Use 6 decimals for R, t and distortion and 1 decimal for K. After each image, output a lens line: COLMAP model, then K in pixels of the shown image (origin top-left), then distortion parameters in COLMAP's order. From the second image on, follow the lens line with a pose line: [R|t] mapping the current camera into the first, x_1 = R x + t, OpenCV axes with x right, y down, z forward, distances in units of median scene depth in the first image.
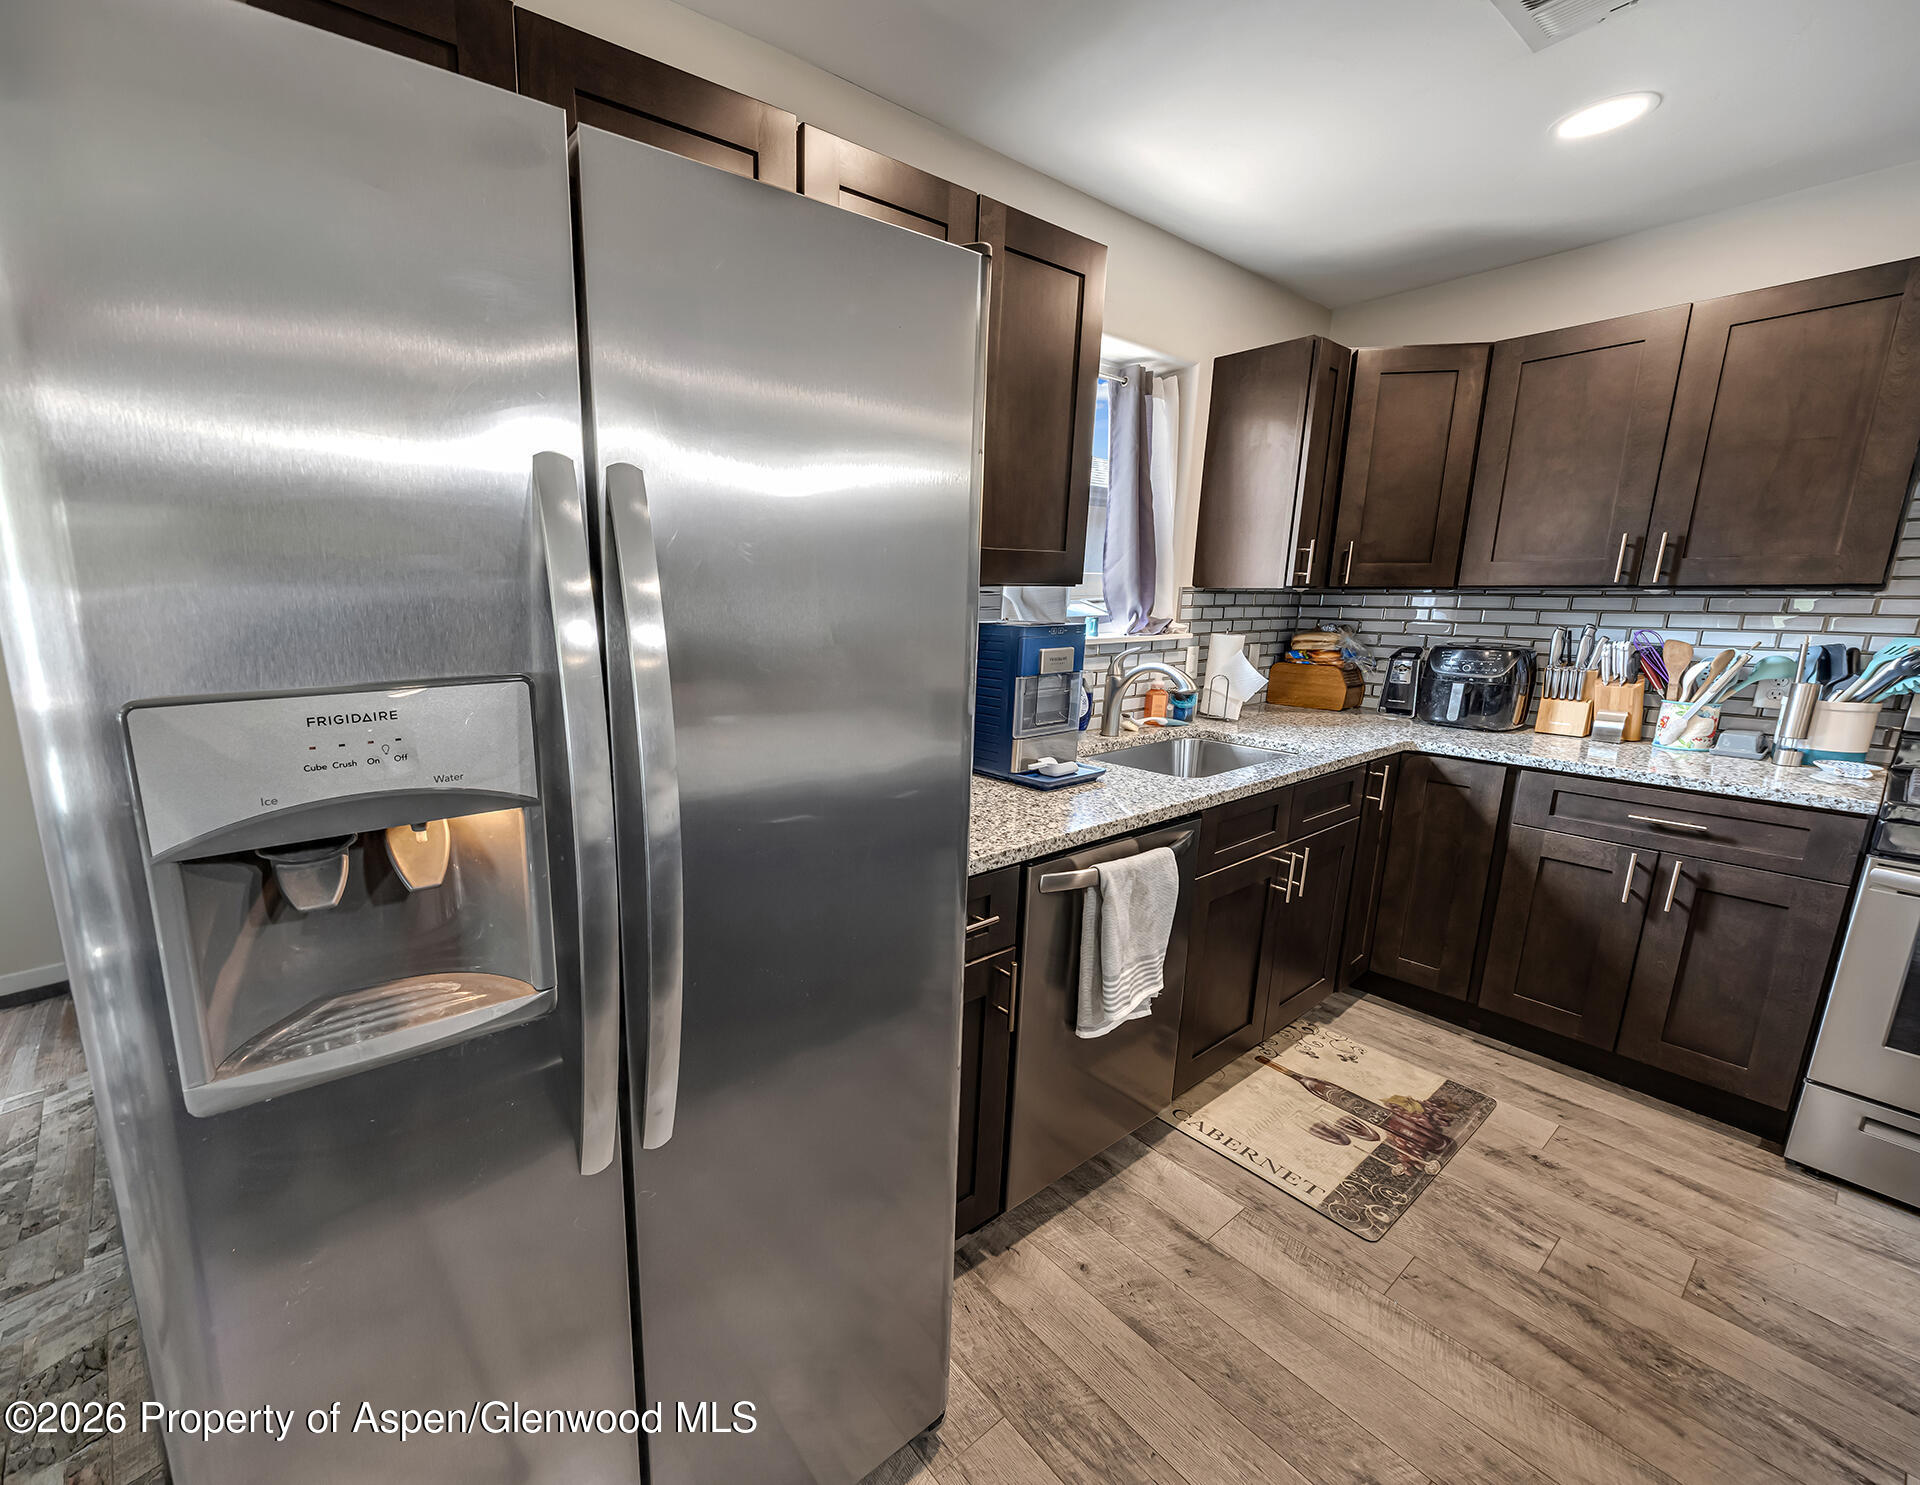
lens RADIAL K [[774.3, 0, 793.8], [0, 774.3, 740.2], [0, 0, 1]] dist [-0.006585, 0.001295]
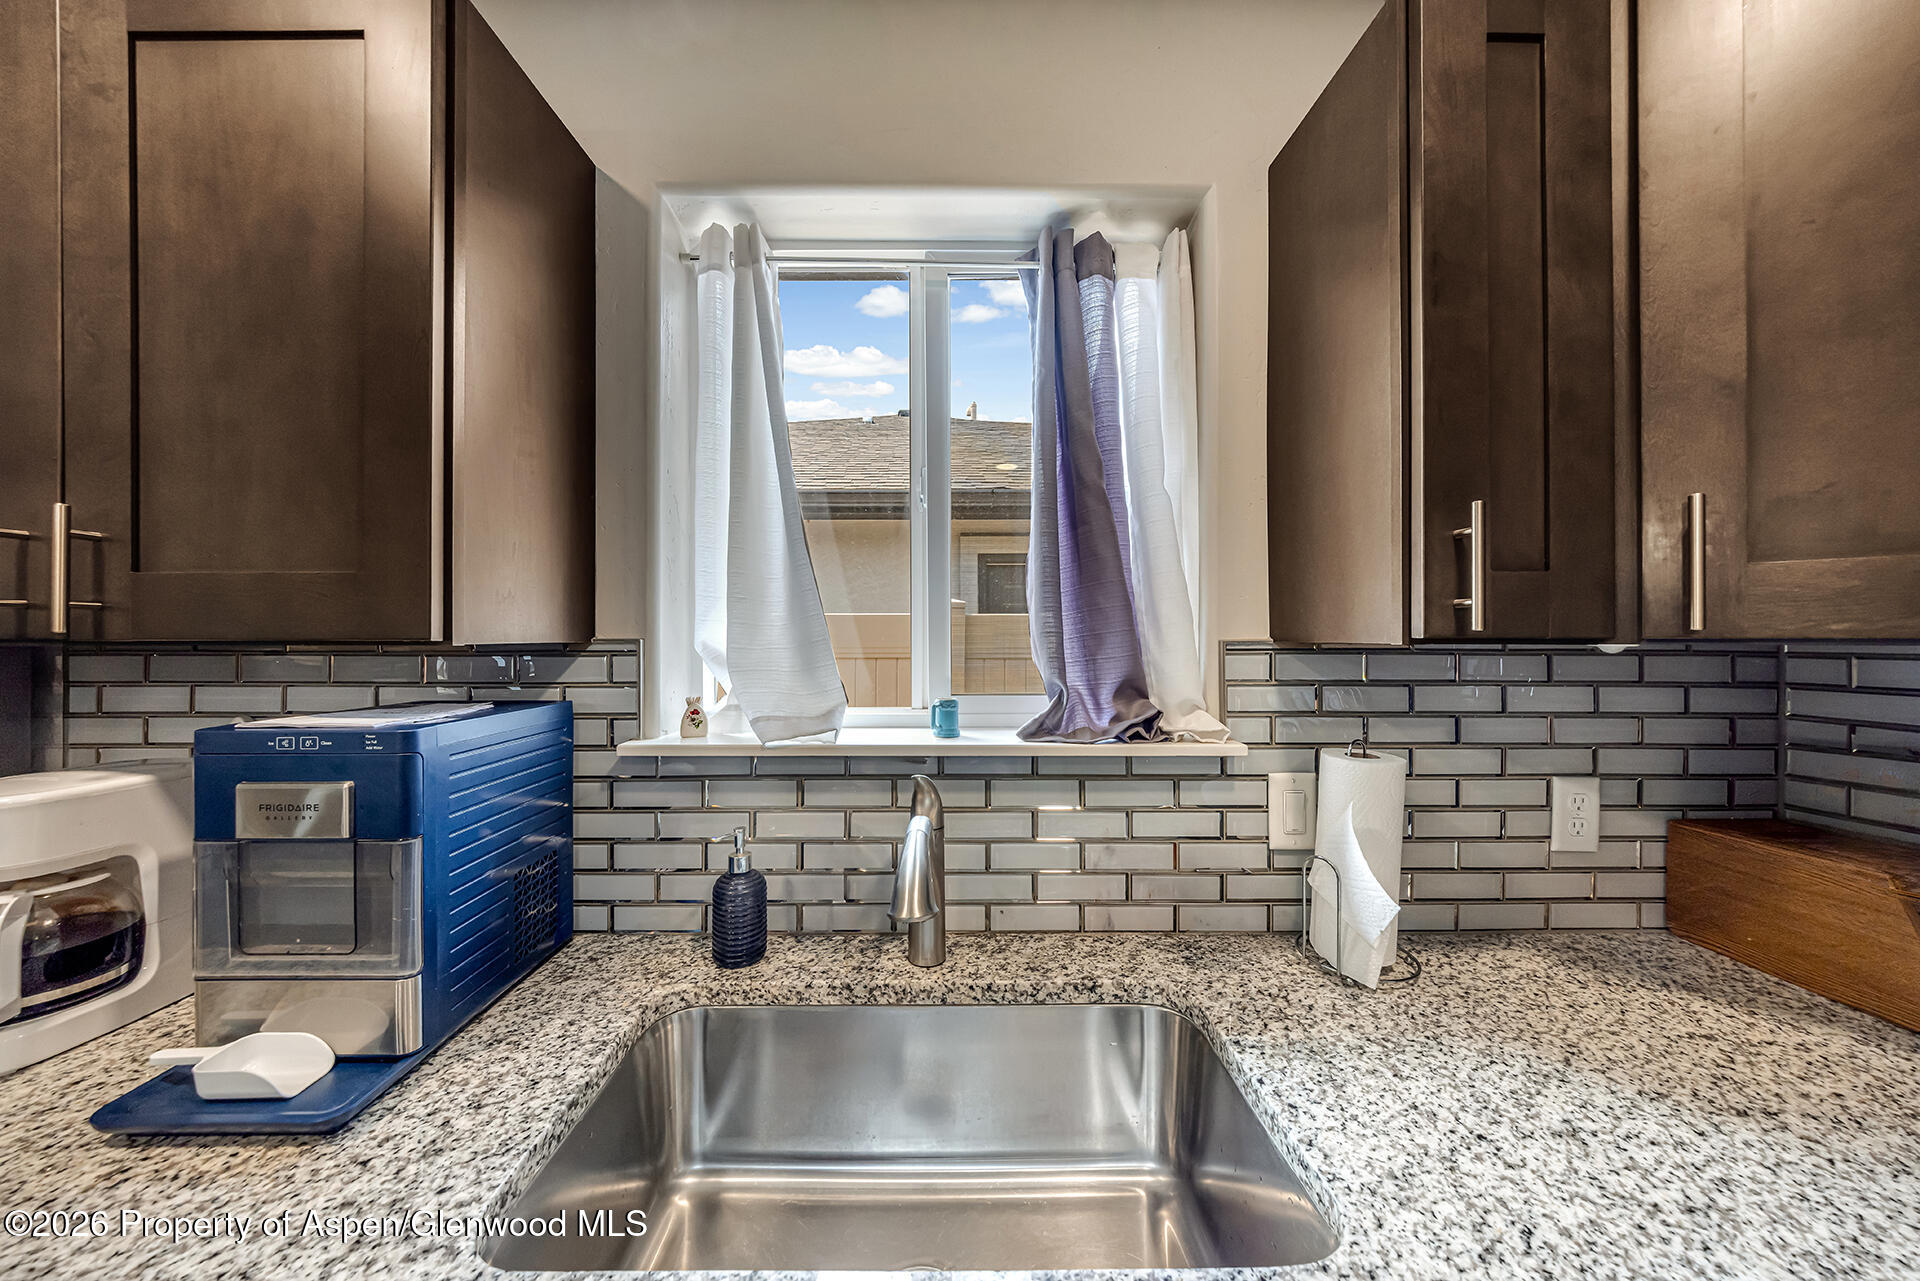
lens RADIAL K [[658.0, 0, 949.6], [0, 658.0, 638.8], [0, 0, 1]] dist [-0.002728, 0.000188]
pose [[0.834038, 0.001030, -0.551706, 0.713837], [-0.106395, 0.981527, -0.159010, -0.147516], [0.541351, 0.191319, 0.818741, 0.733615]]
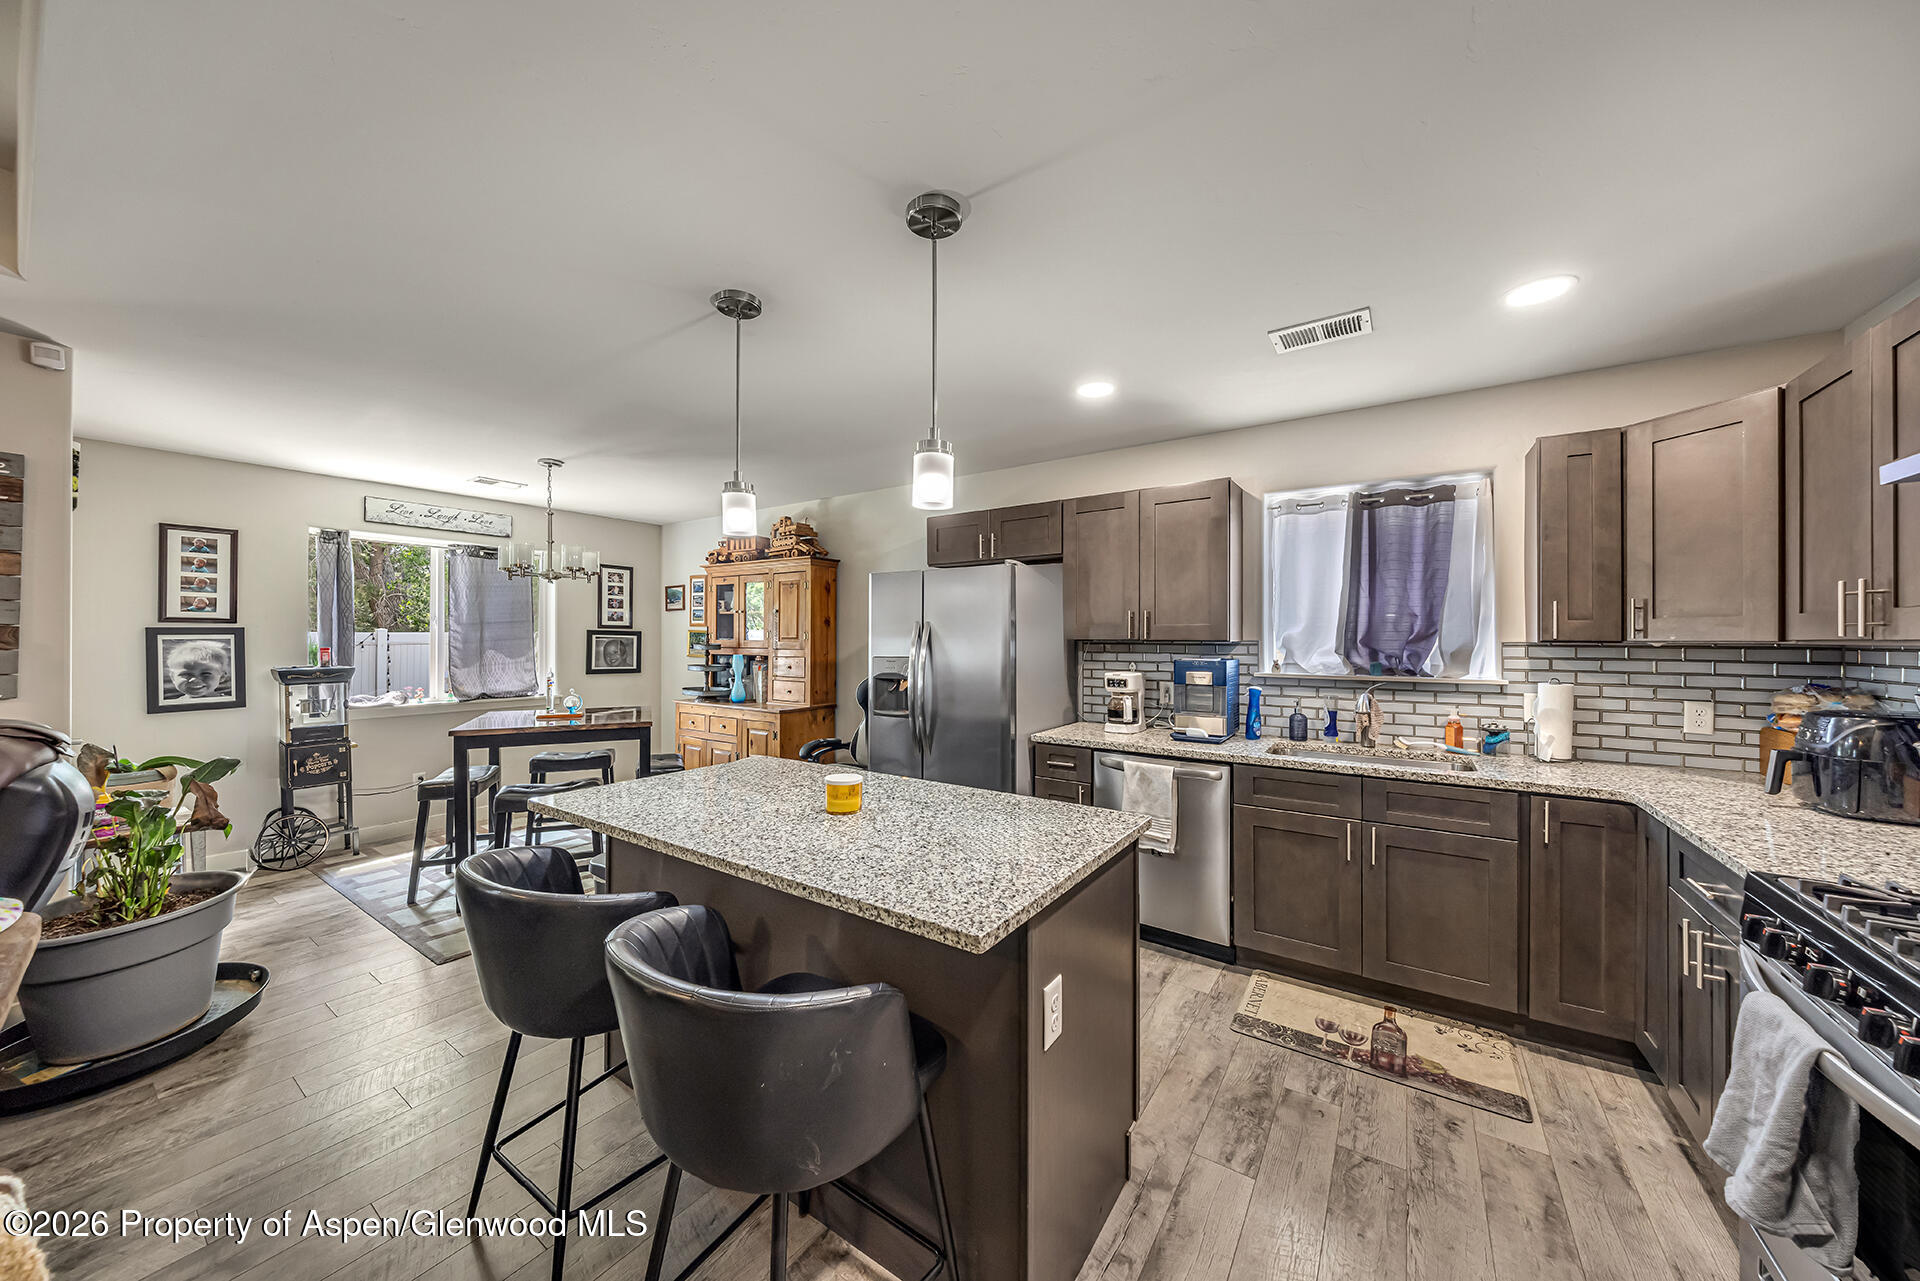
lens RADIAL K [[658.0, 0, 935.1], [0, 658.0, 631.1], [0, 0, 1]] dist [-0.002728, 0.000188]
pose [[0.343892, -0.008967, -0.938966, 1.413103], [-0.183221, 0.980094, -0.076464, 0.028030], [0.920960, 0.198333, 0.335404, -0.174459]]
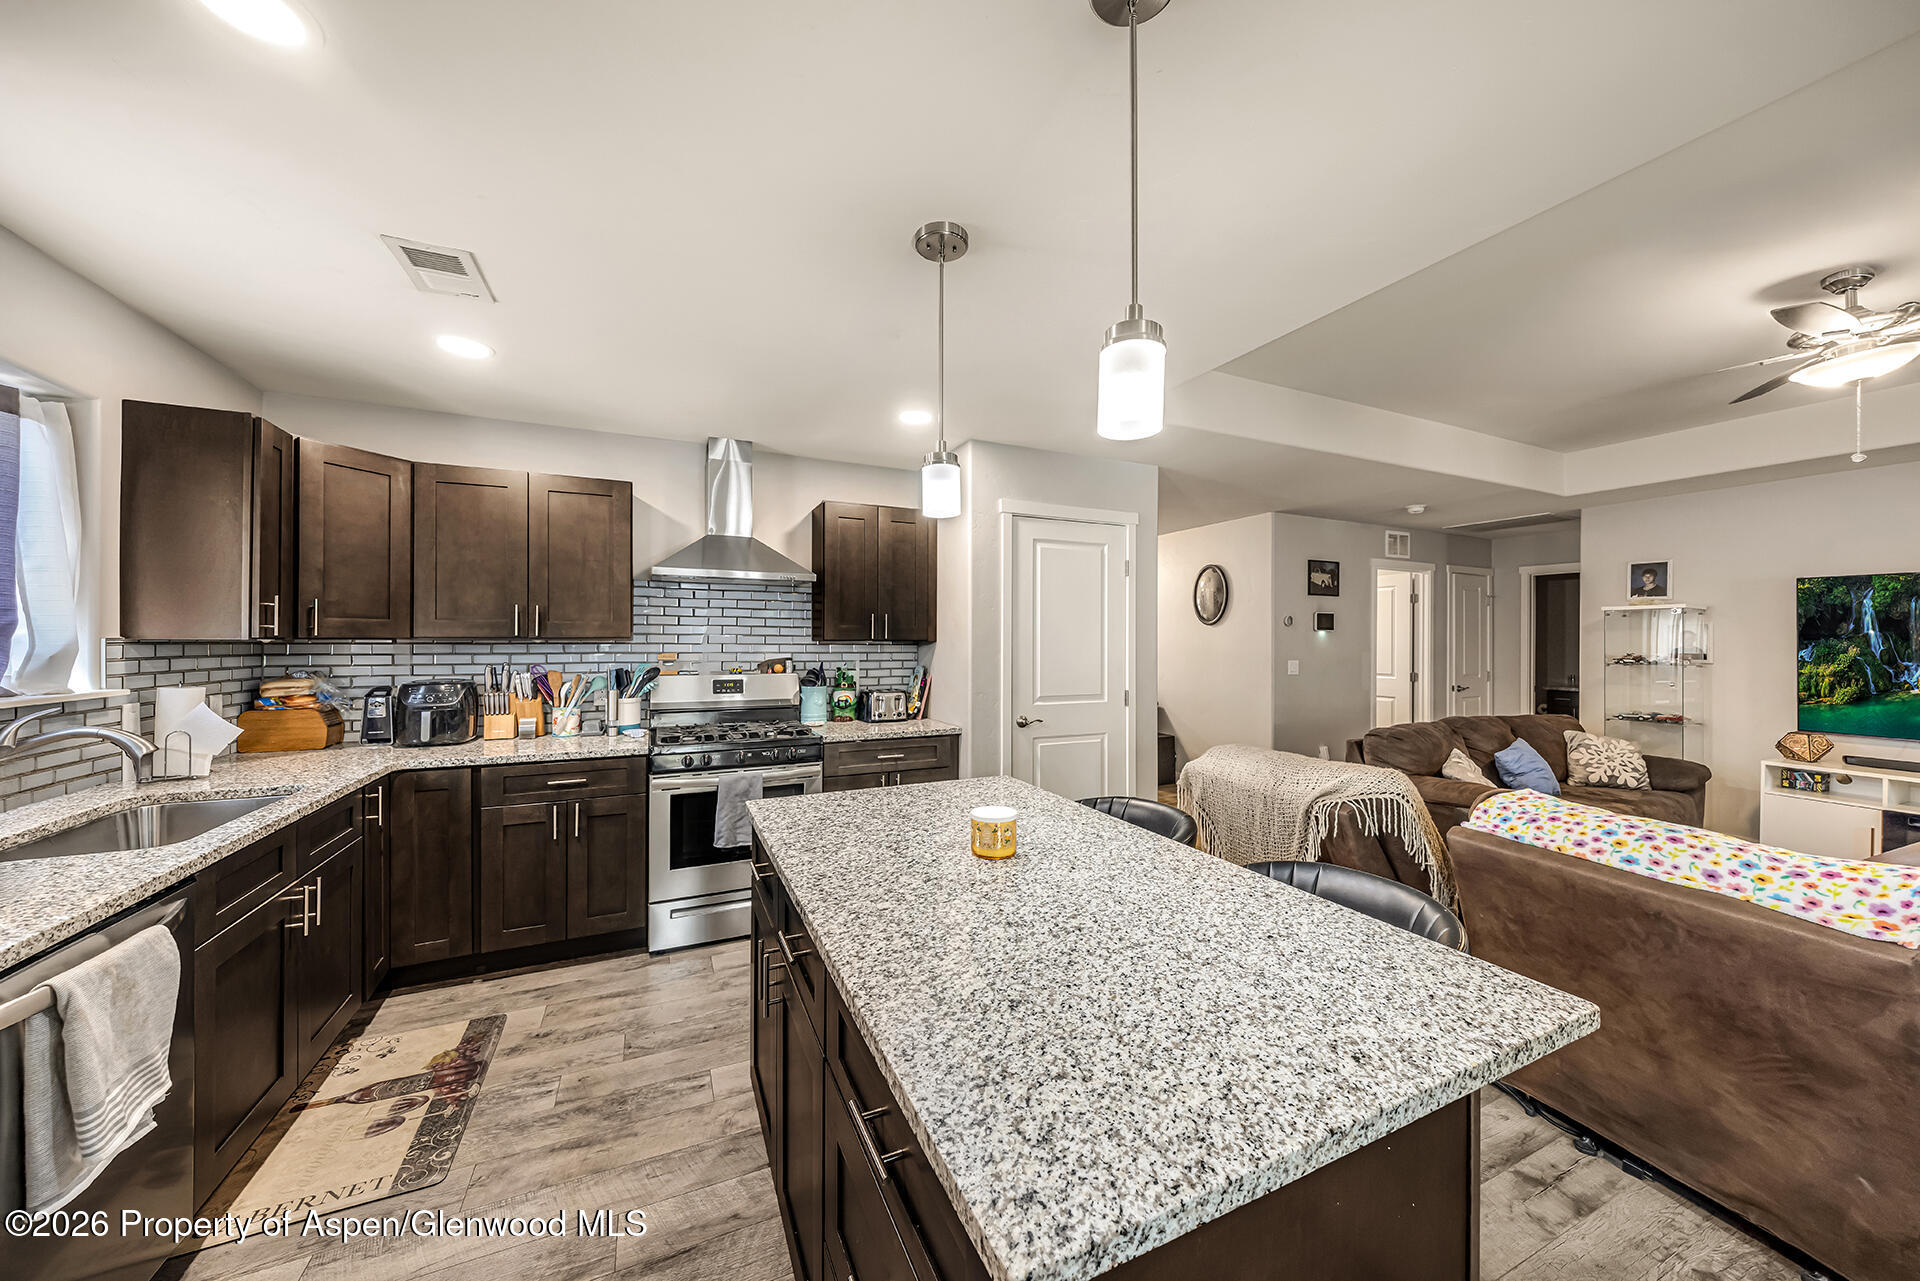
lens RADIAL K [[658.0, 0, 962.6], [0, 658.0, 635.8], [0, 0, 1]] dist [-0.002728, 0.000188]
pose [[0.158040, 0.003099, 0.987428, -0.093426], [0.184487, 0.982294, -0.032610, 0.003683], [-0.970045, 0.187322, 0.154670, -0.072184]]
